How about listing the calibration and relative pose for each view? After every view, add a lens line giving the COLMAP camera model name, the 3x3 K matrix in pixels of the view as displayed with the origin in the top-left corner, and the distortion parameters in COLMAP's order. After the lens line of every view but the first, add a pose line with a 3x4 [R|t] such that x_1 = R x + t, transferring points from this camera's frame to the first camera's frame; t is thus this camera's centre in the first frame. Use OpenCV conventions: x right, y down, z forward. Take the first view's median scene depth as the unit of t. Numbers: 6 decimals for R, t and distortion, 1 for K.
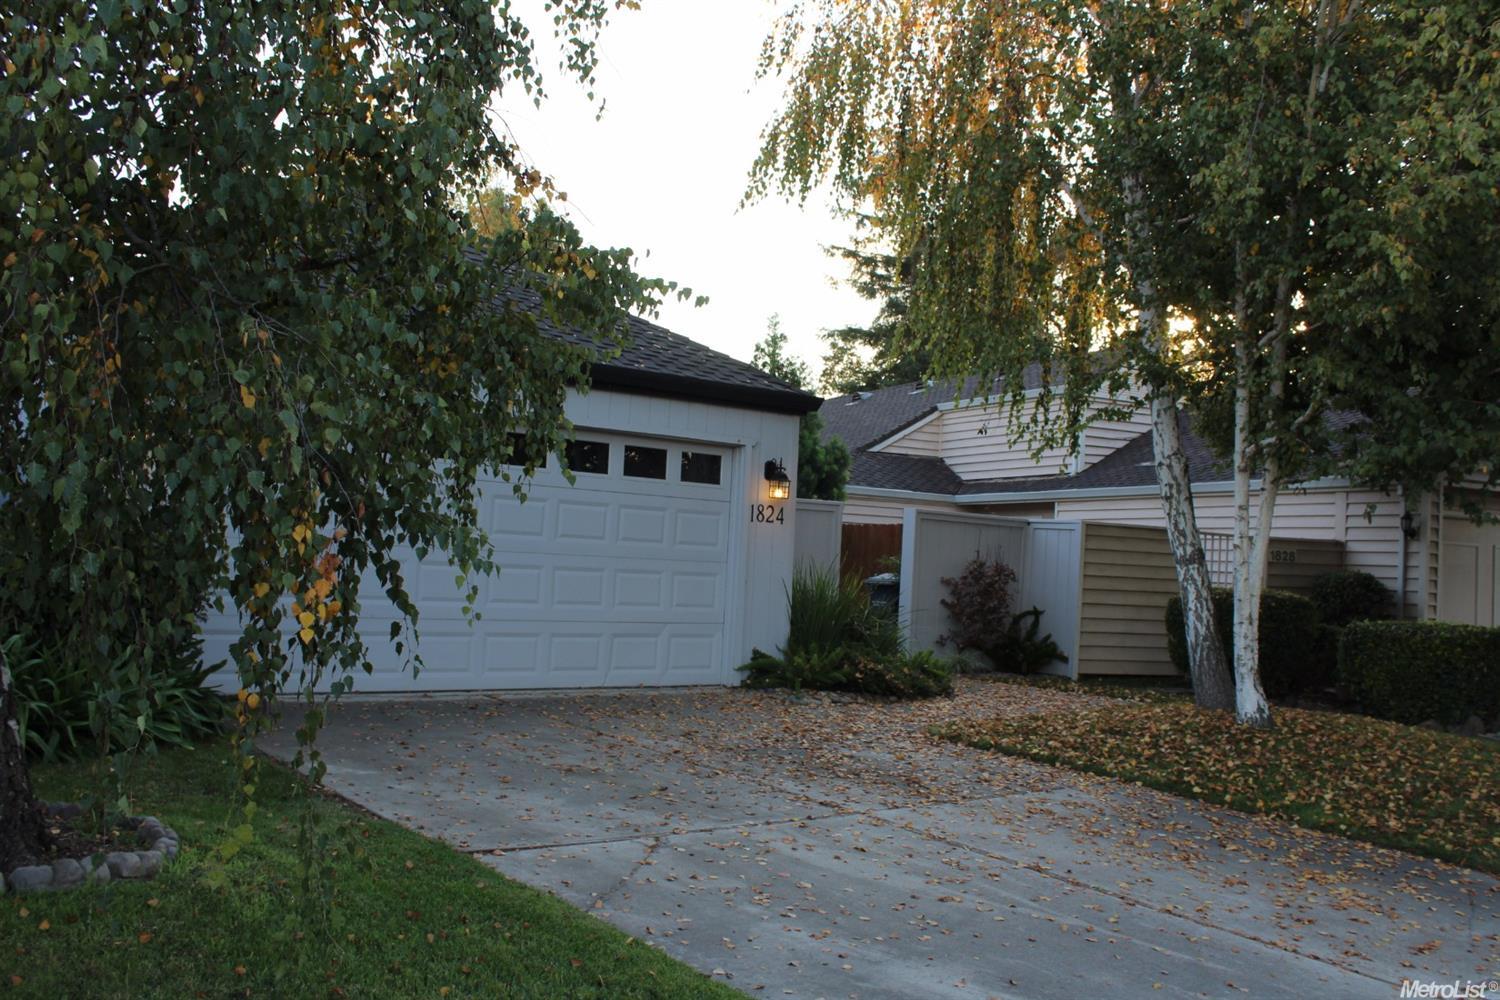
lens RADIAL K [[1374.6, 0, 750.0], [0, 1374.6, 500.0], [0, 0, 1]] dist [-0.154918, 0.153041]
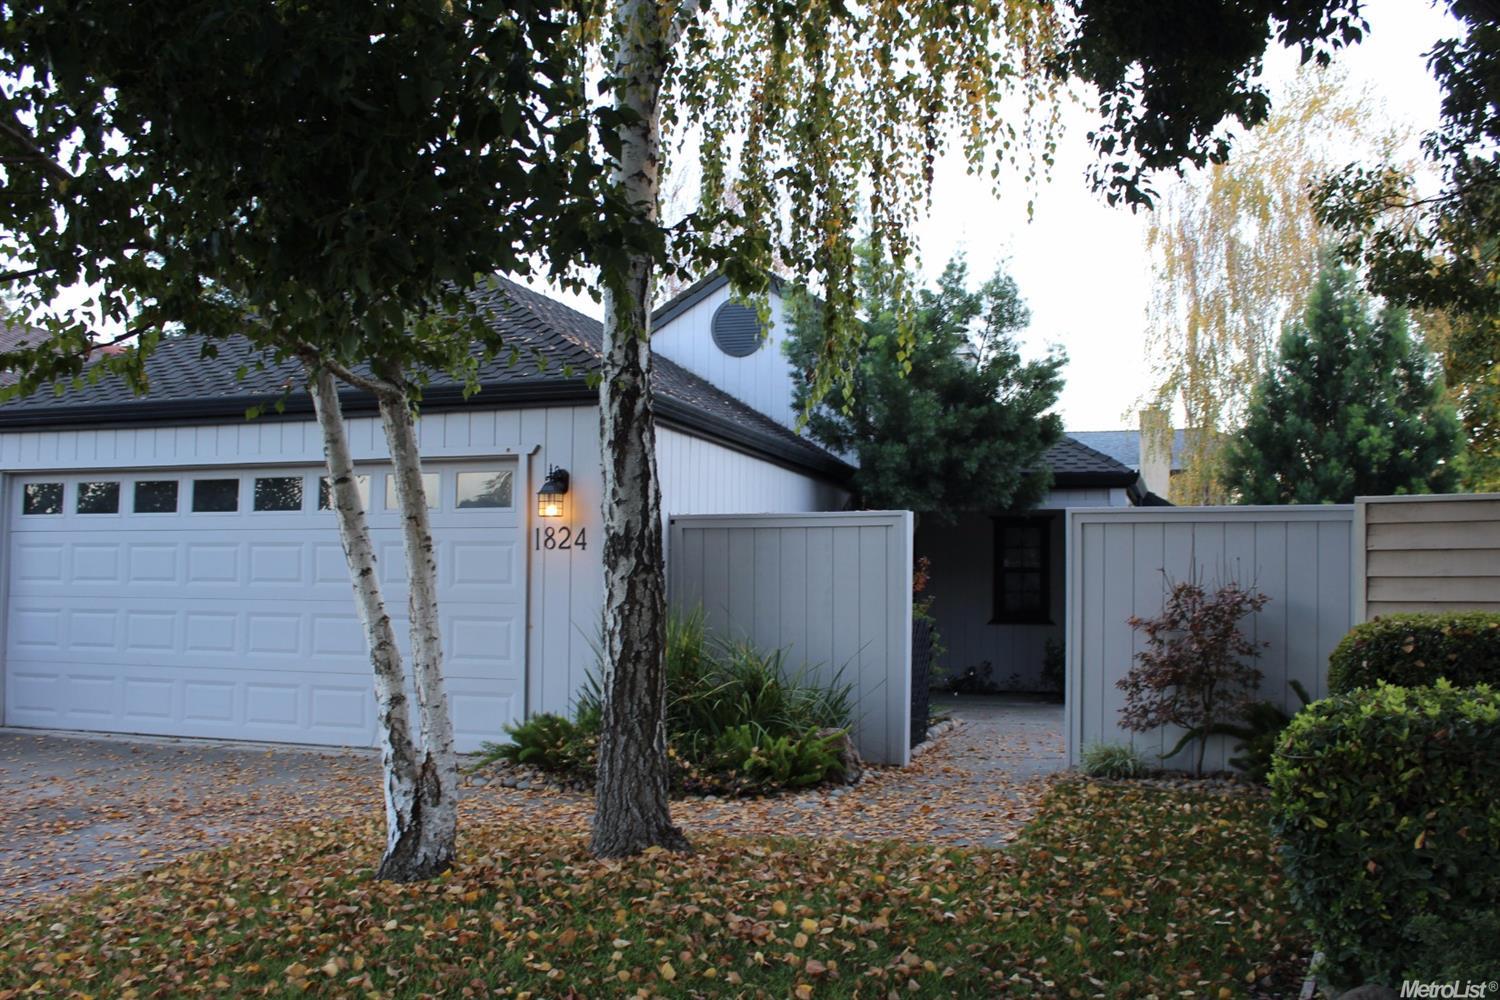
lens RADIAL K [[1399.0, 0, 751.9], [0, 1399.0, 540.1], [0, 0, 1]] dist [-0.134981, 0.014342]
pose [[0.503607, -0.084232, -0.859817, 0.797712], [0.054573, 0.996350, -0.065643, 0.073789], [0.862208, -0.013865, 0.506365, 0.752572]]
